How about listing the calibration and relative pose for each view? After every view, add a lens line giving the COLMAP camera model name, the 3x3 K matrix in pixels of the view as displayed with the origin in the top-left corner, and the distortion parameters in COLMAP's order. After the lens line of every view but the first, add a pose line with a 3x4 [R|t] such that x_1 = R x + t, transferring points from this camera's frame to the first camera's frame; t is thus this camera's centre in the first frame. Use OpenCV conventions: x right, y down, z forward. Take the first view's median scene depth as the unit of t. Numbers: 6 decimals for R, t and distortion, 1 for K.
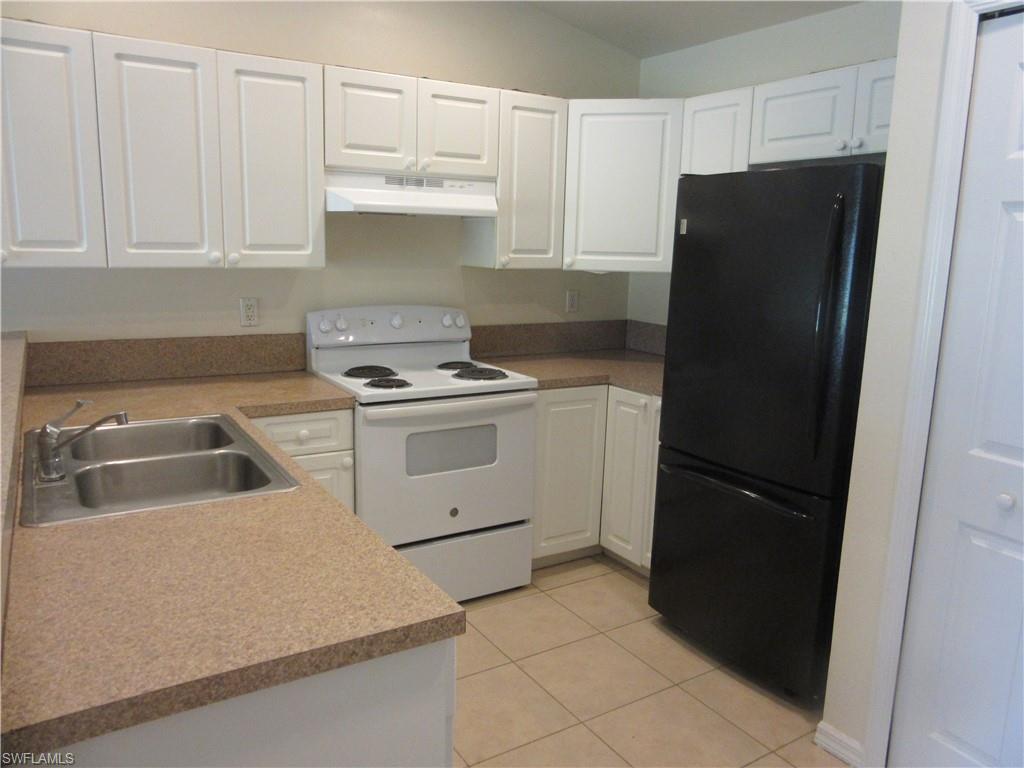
lens RADIAL K [[774.3, 0, 512.9], [0, 774.3, 379.9], [0, 0, 1]] dist [-0.008078, -0.009890]
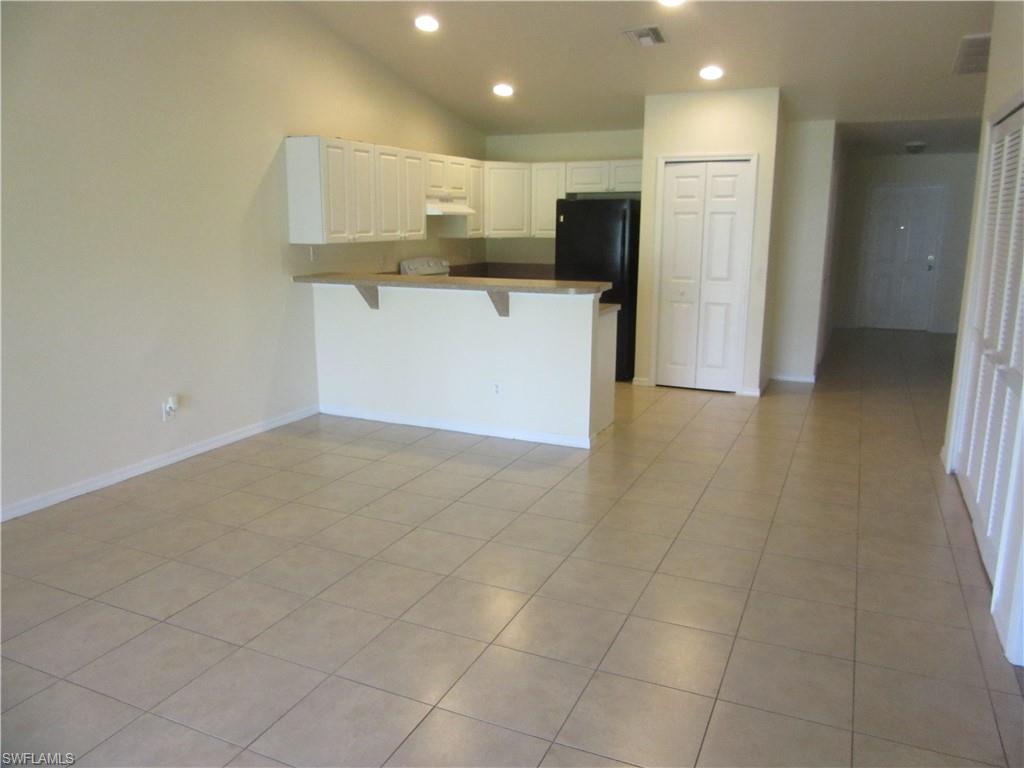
lens RADIAL K [[762.9, 0, 516.2], [0, 762.9, 392.4], [0, 0, 1]] dist [-0.039795, 0.048562]
pose [[0.832422, -0.144272, 0.535031, -1.267766], [0.118687, 0.989526, 0.082170, 0.146841], [-0.541282, -0.004899, 0.840827, -1.023807]]
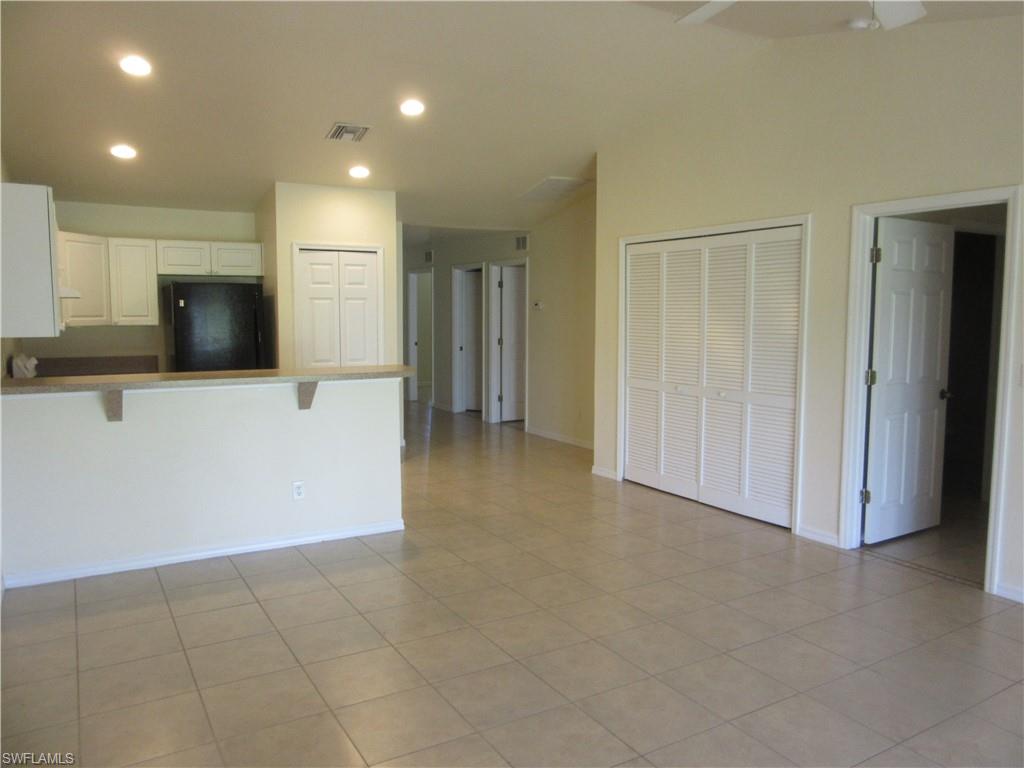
lens RADIAL K [[774.3, 0, 512.9], [0, 774.3, 379.9], [0, 0, 1]] dist [-0.008078, -0.009890]
pose [[0.032590, -0.114620, 0.992875, -1.902184], [0.177521, 0.978271, 0.107107, -0.037013], [-0.983577, 0.172766, 0.052230, -0.071543]]
